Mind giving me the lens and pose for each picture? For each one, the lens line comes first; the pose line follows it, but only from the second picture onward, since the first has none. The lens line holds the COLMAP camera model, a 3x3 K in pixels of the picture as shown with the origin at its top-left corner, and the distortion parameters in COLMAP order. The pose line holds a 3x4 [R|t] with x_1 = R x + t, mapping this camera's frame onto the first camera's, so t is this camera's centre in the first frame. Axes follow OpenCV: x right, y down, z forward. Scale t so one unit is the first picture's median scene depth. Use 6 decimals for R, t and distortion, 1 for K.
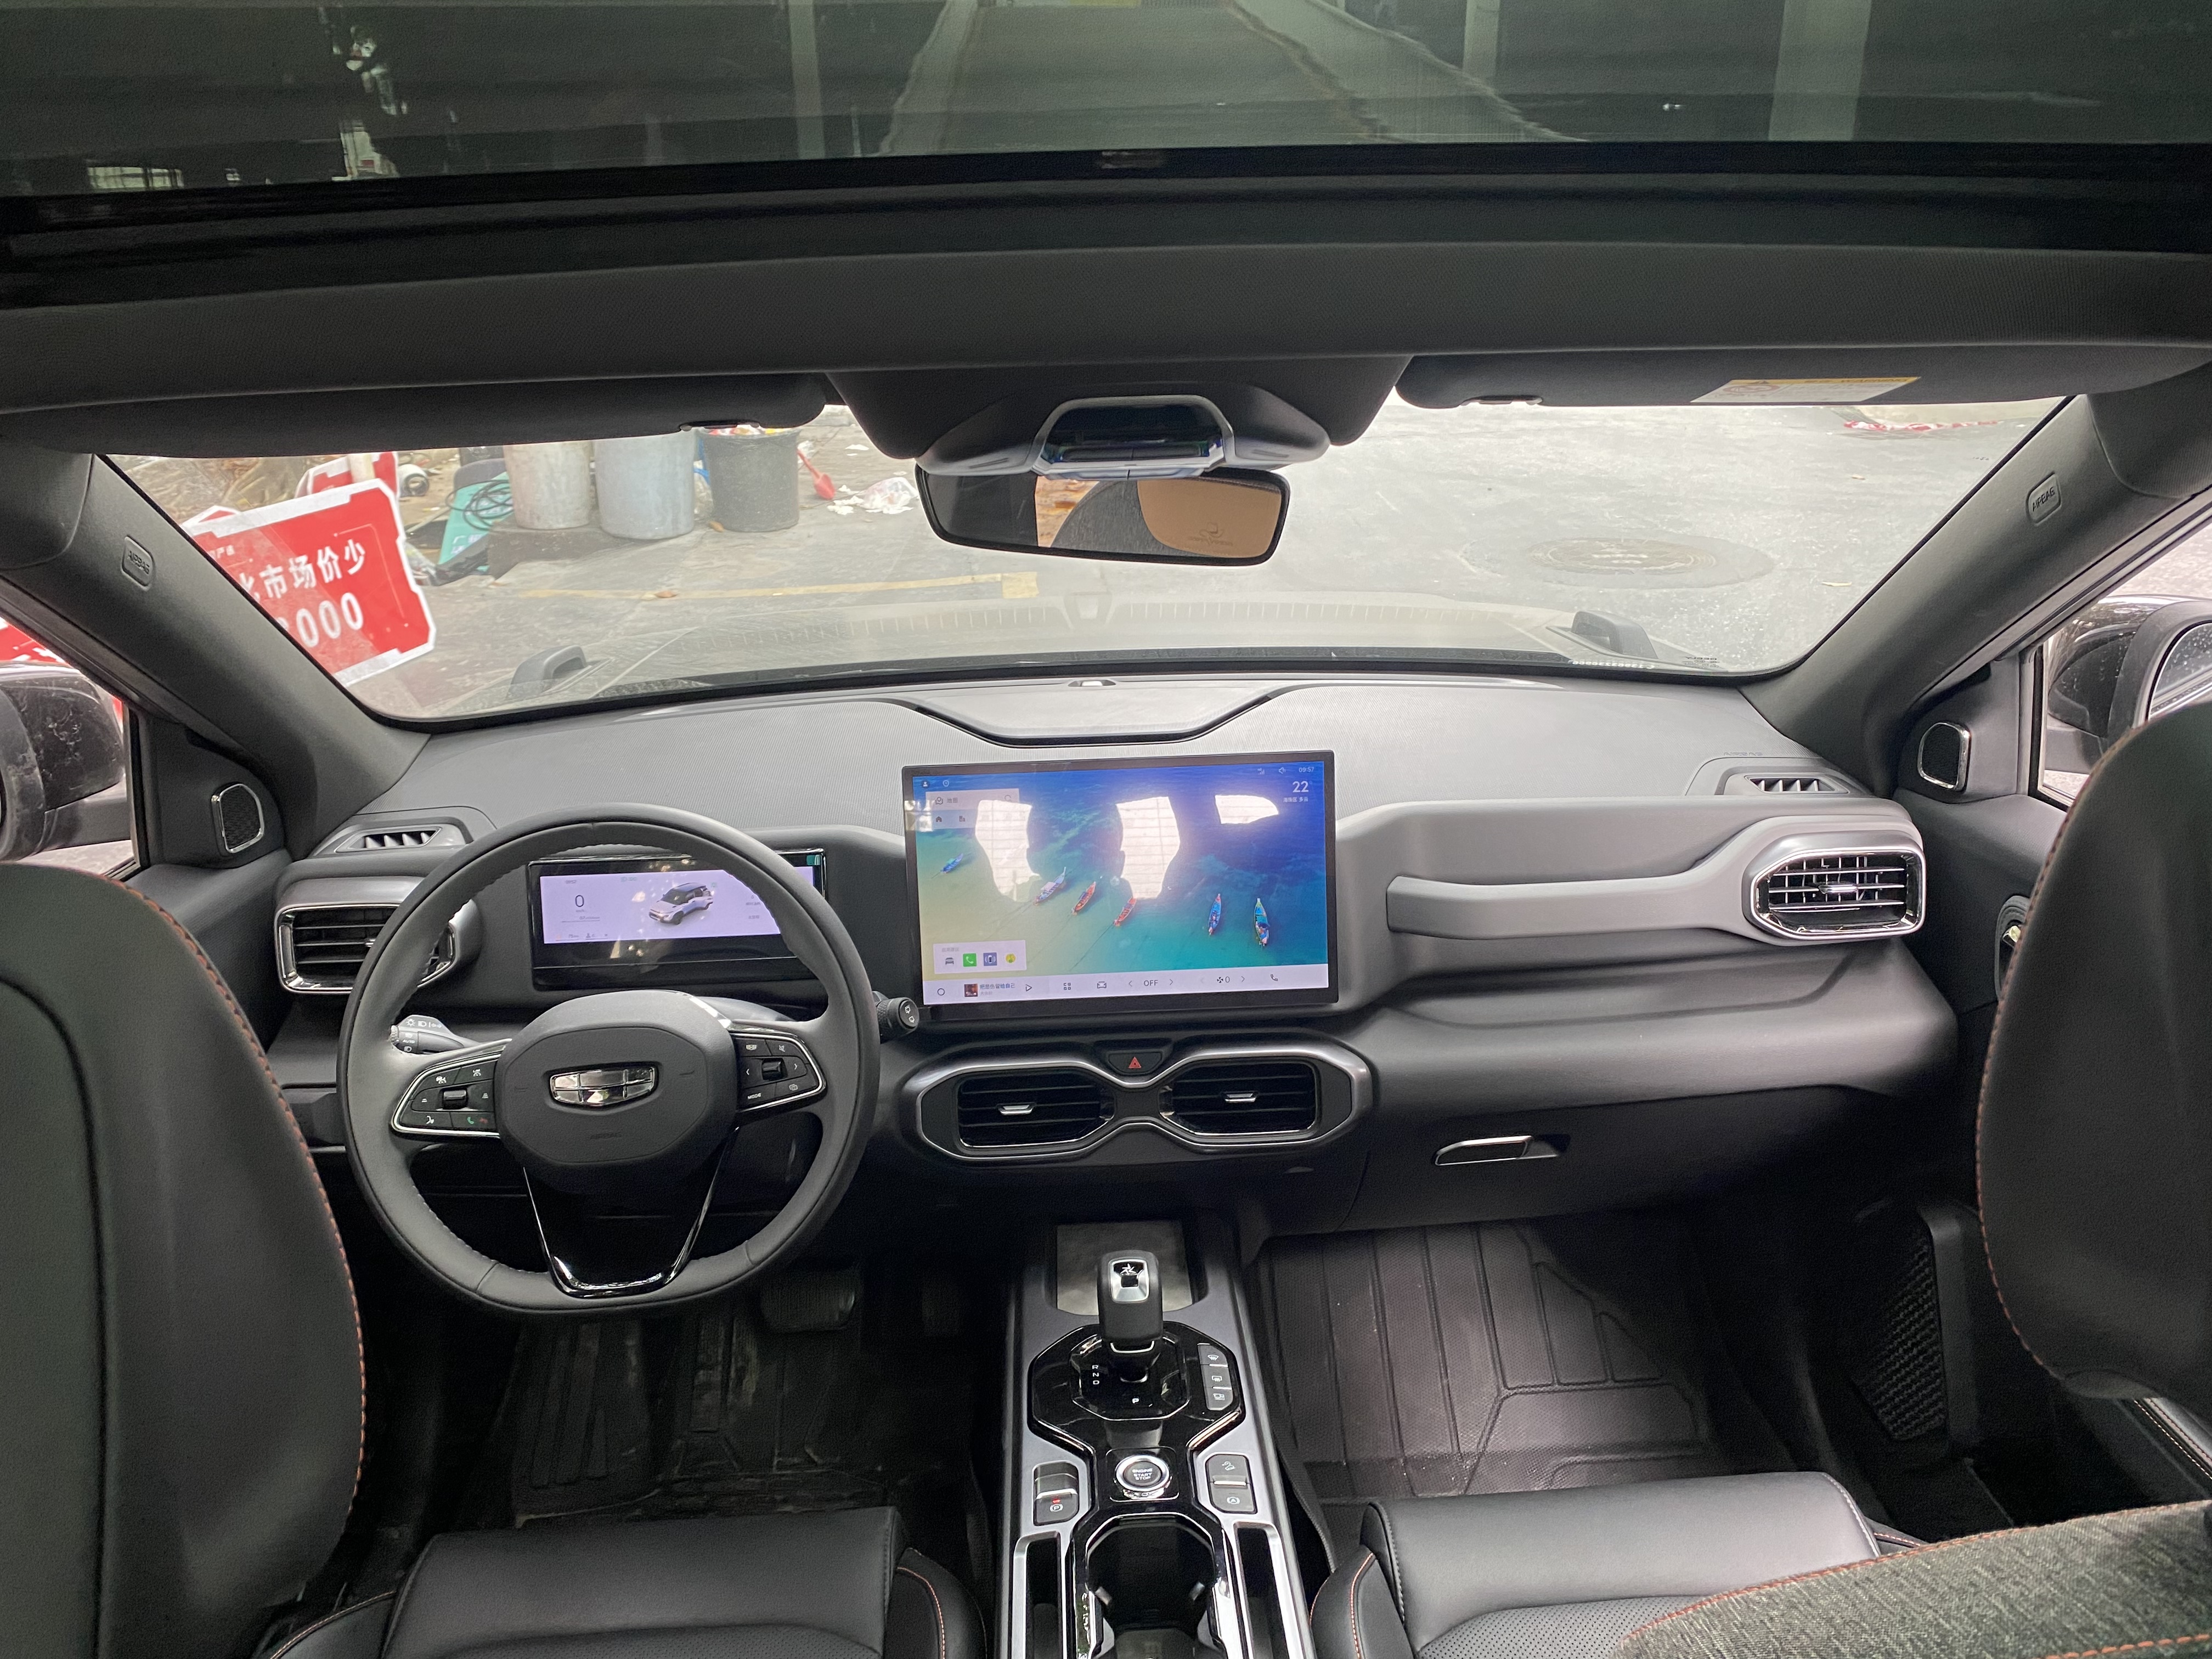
lens RADIAL K [[1687.3, 0, 1112.0], [0, 1687.3, 842.1], [0, 0, 1]] dist [0.118327, -0.225736]
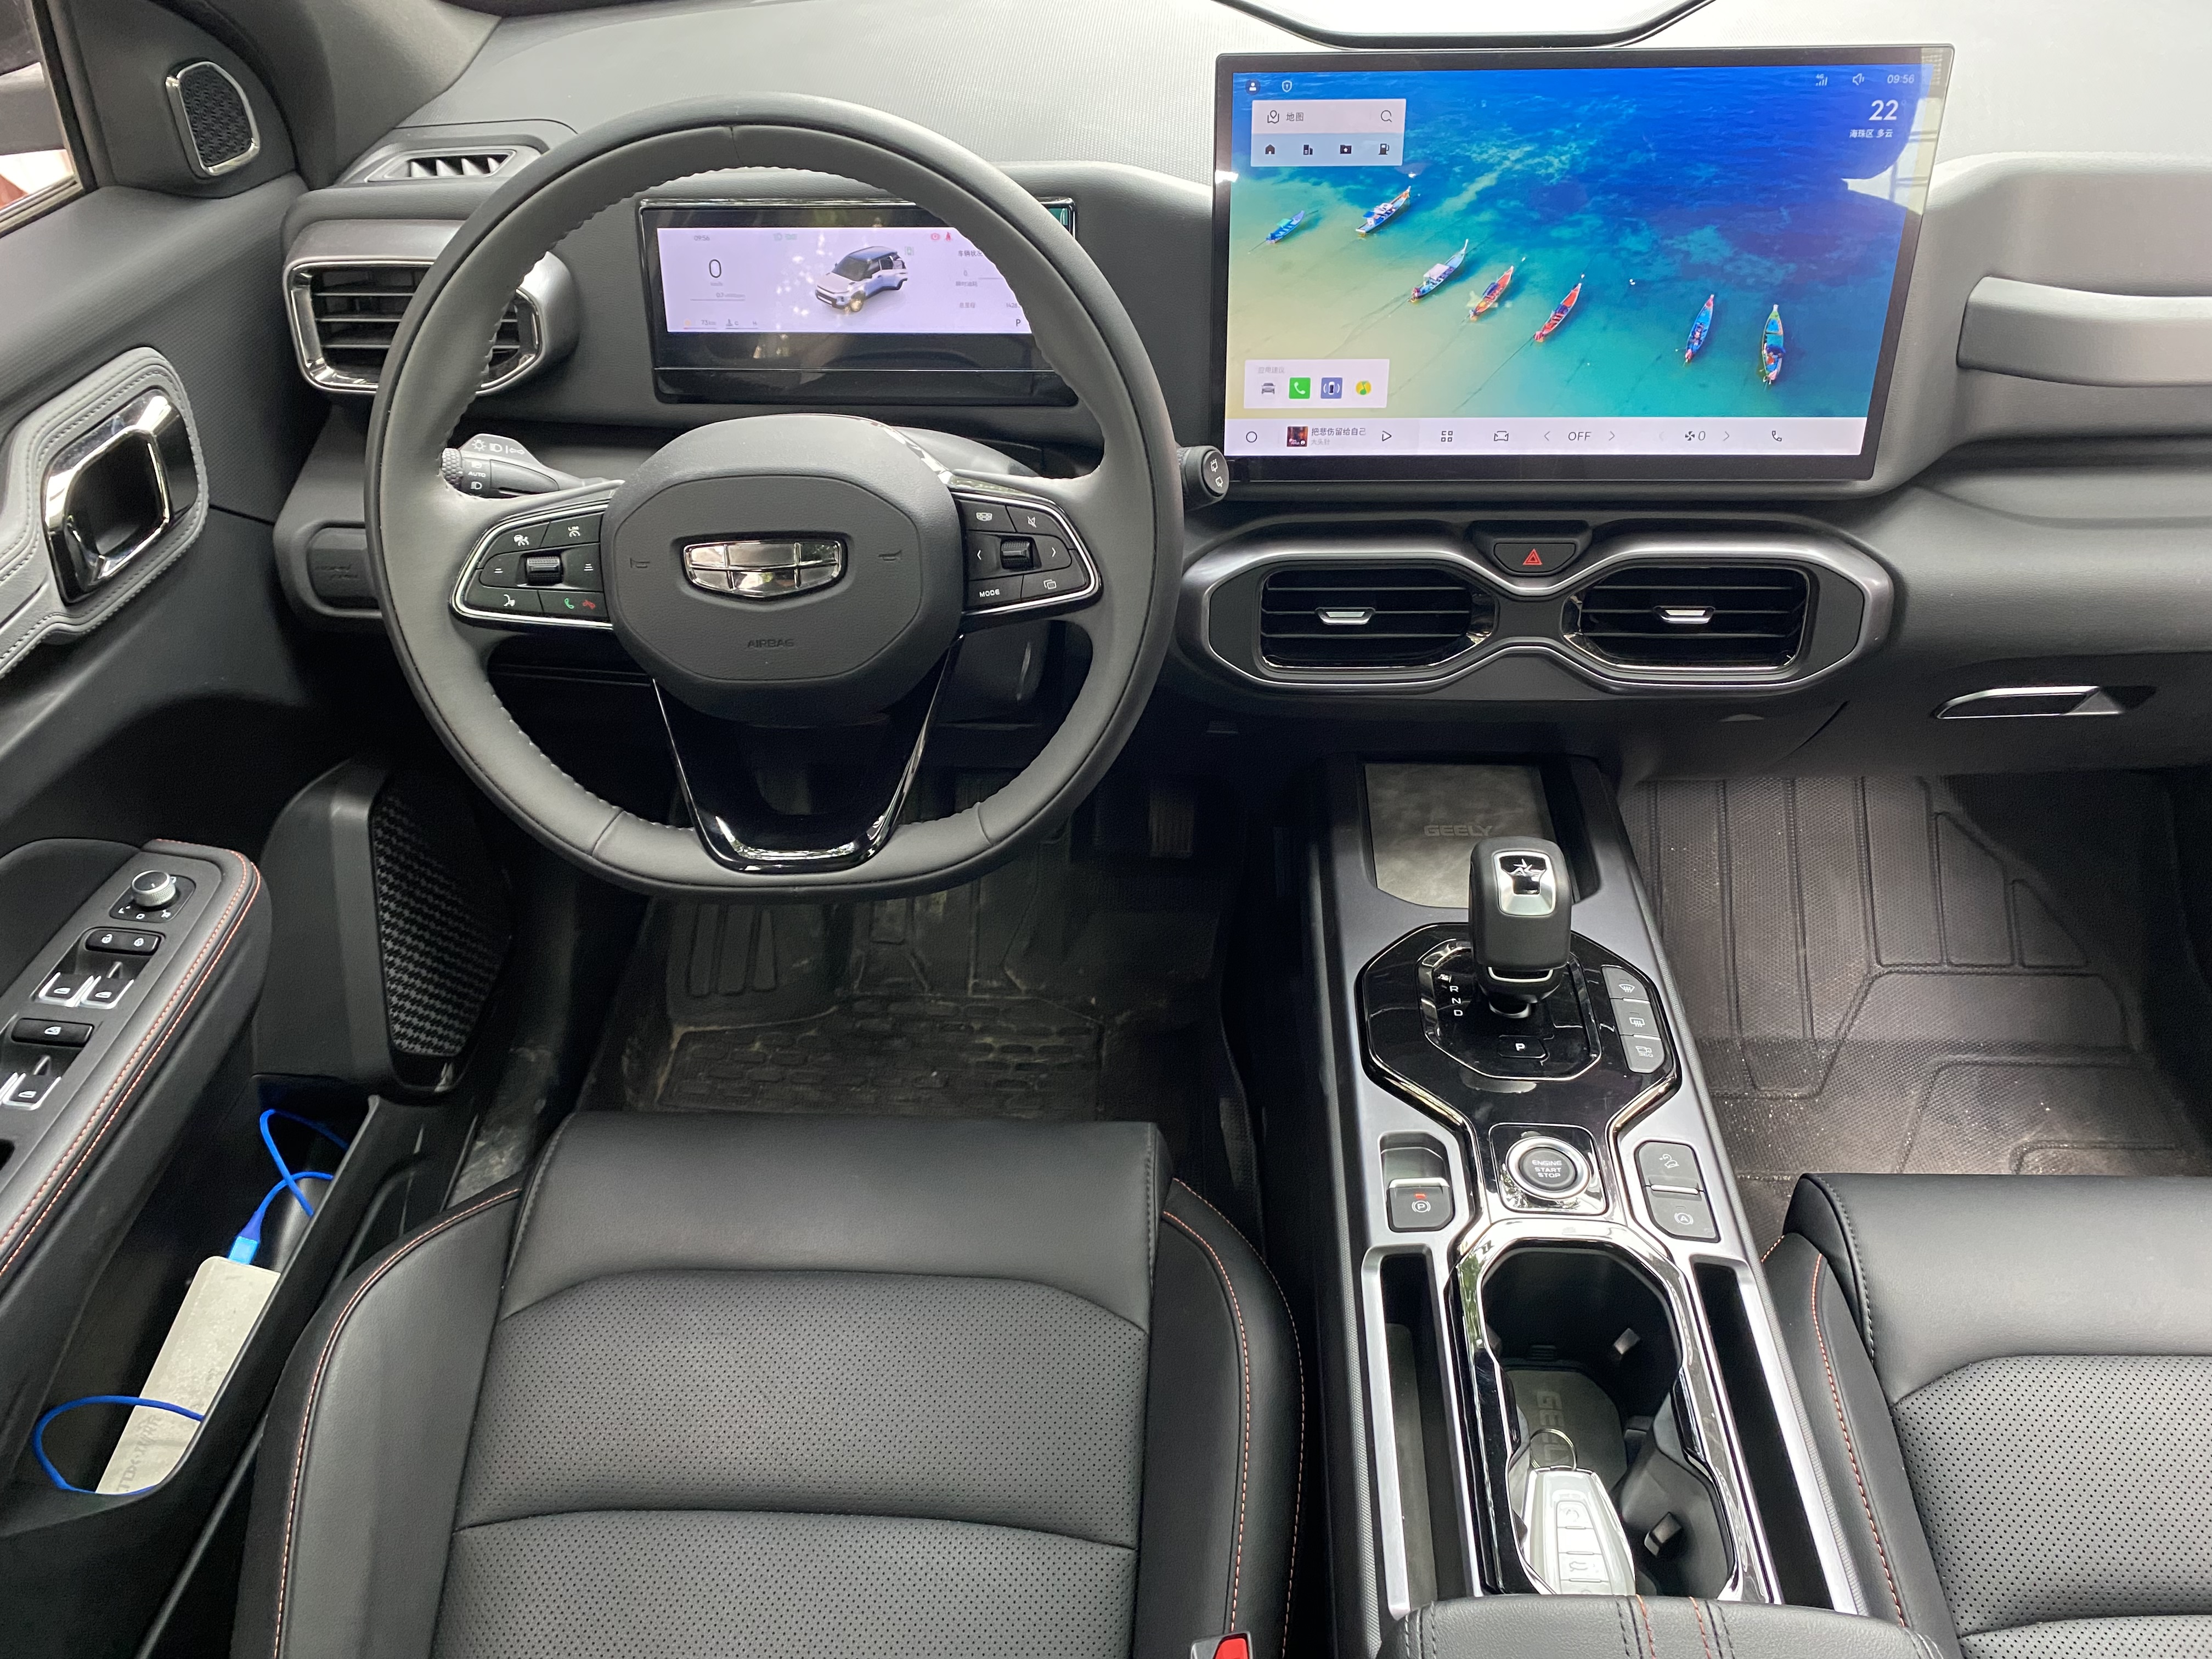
lens RADIAL K [[1659.5, 0, 1092.1], [0, 1659.5, 825.7], [0, 0, 1]] dist [0.050376, -0.081176]
pose [[0.995025, 0.063274, -0.076950, -0.103691], [-0.034815, 0.944555, 0.326502, 0.022478], [0.093342, -0.322199, 0.942059, 0.335937]]
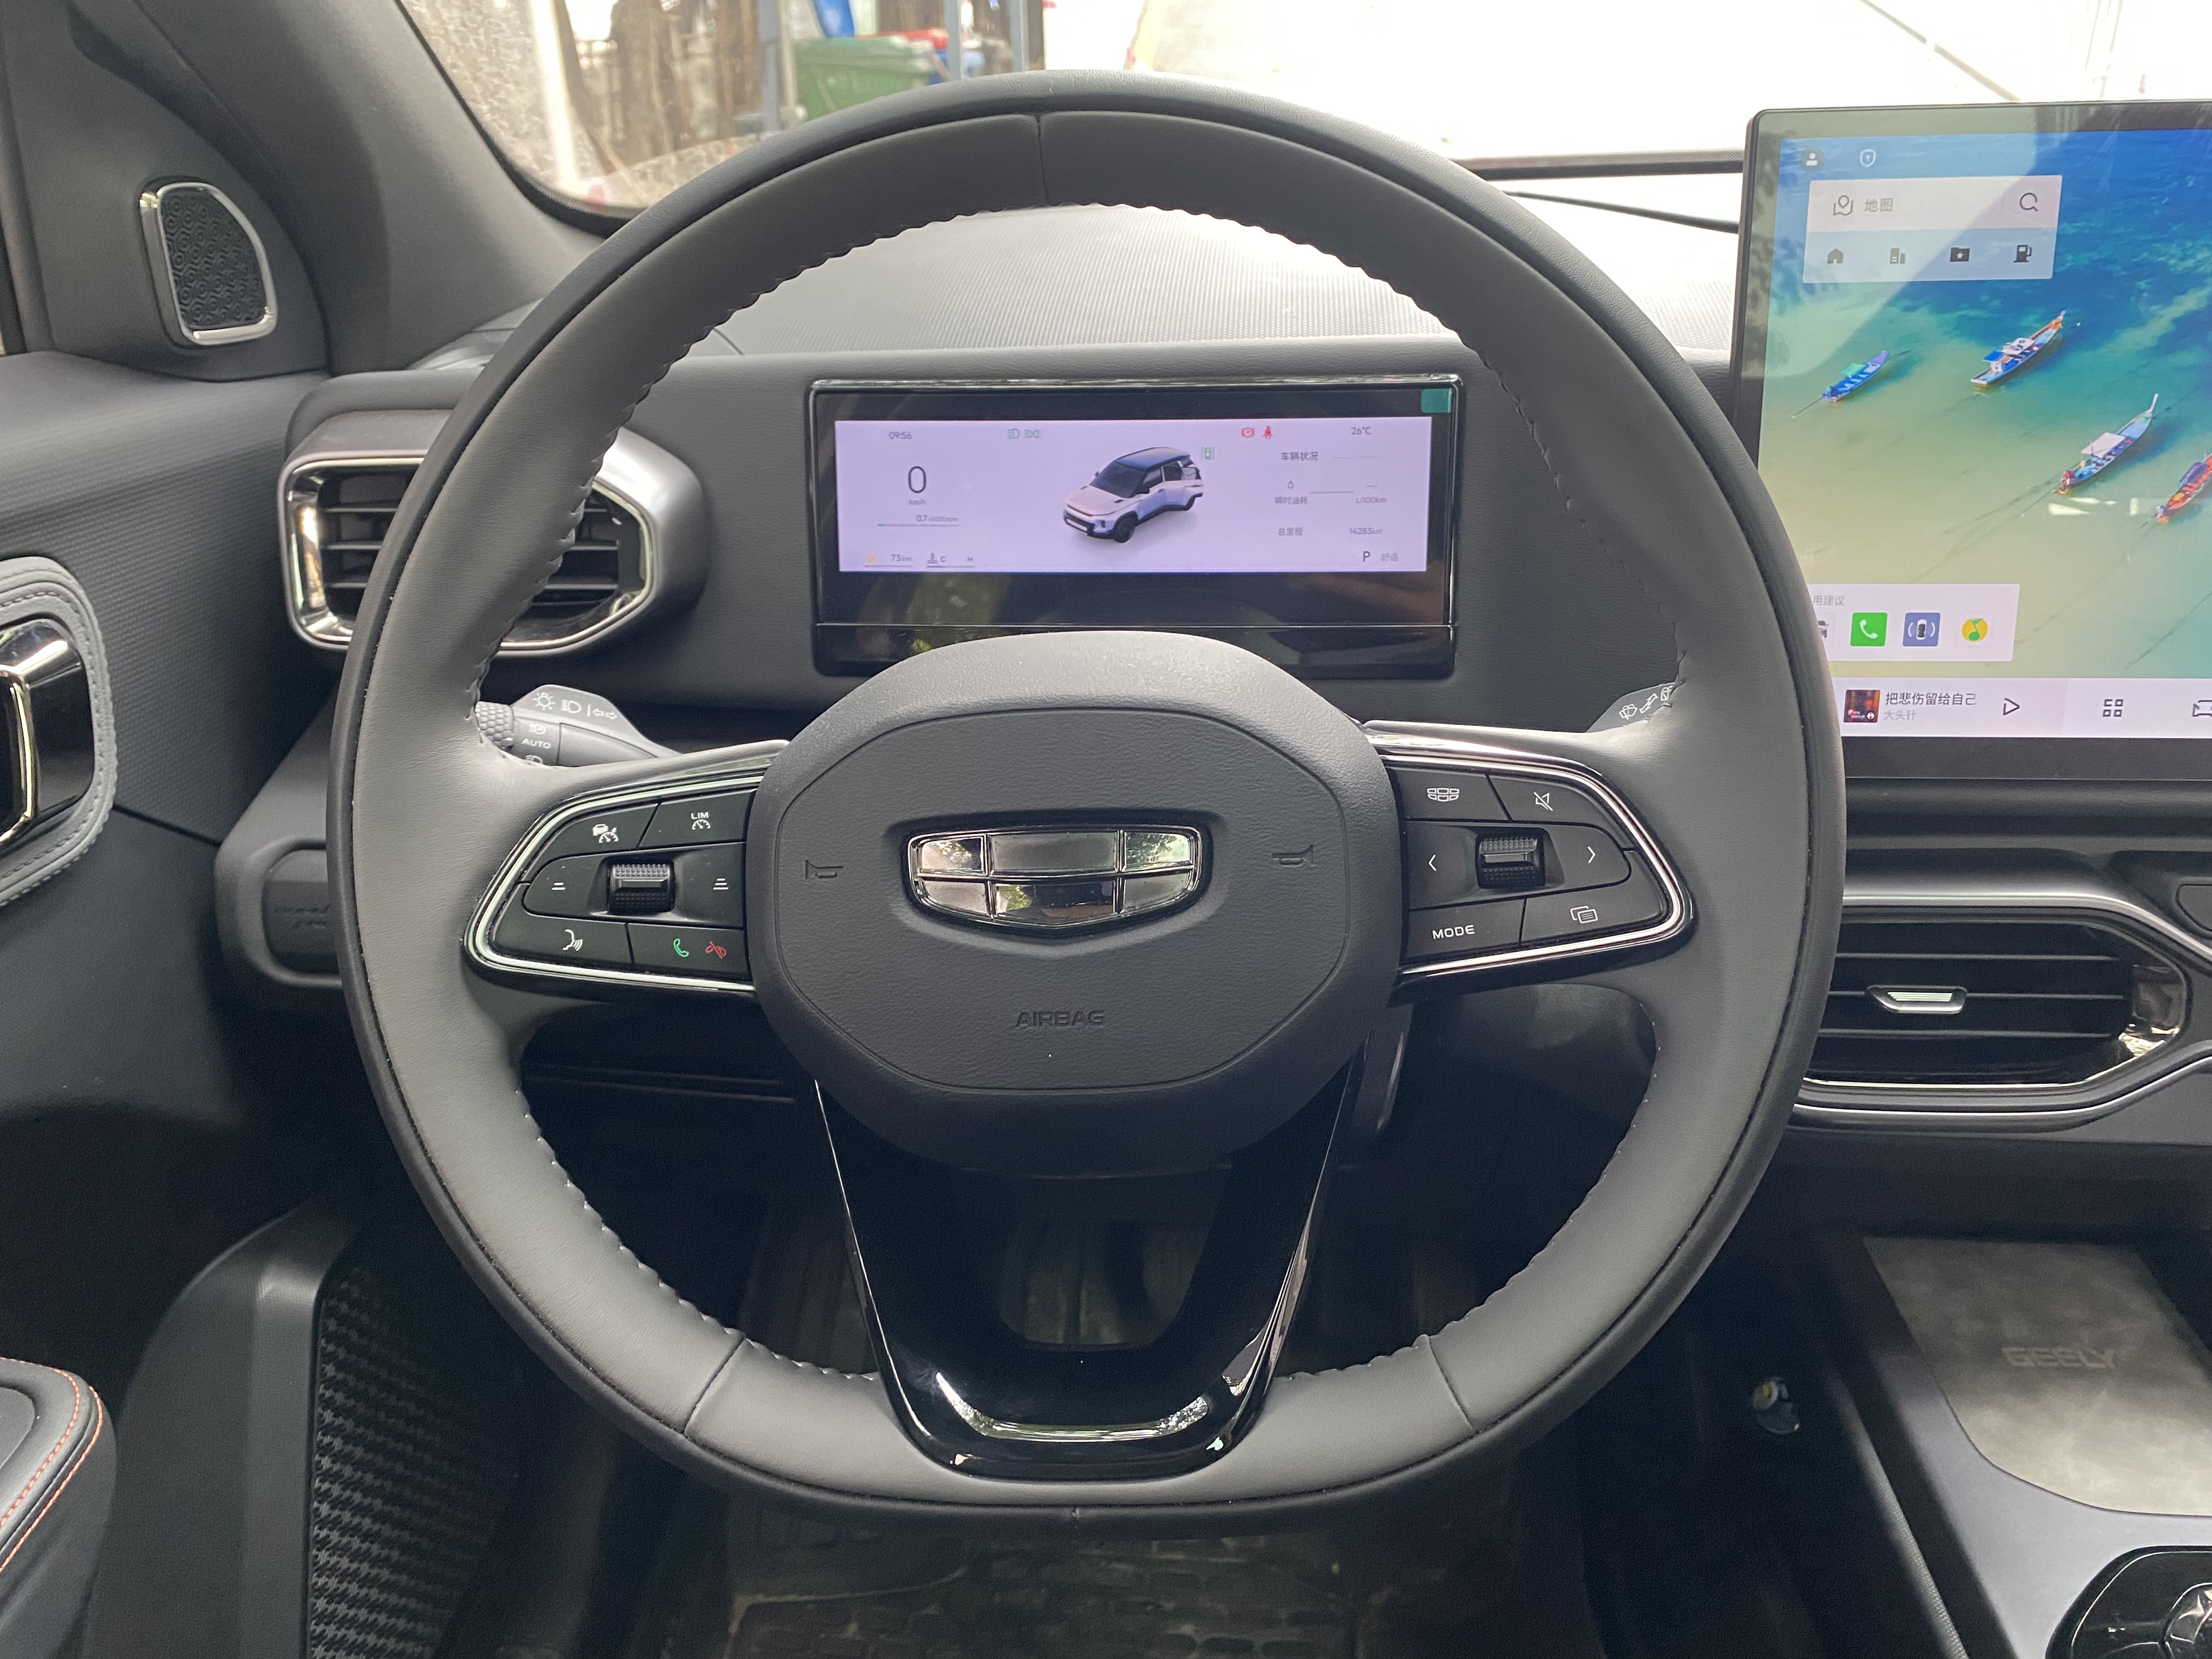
lens RADIAL K [[1659.5, 0, 1092.1], [0, 1659.5, 825.7], [0, 0, 1]] dist [0.050376, -0.081176]
pose [[0.992102, 0.052362, -0.113983, -0.219127], [-0.043001, 0.995613, 0.083096, 0.091089], [0.117834, -0.077538, 0.990001, 0.582259]]
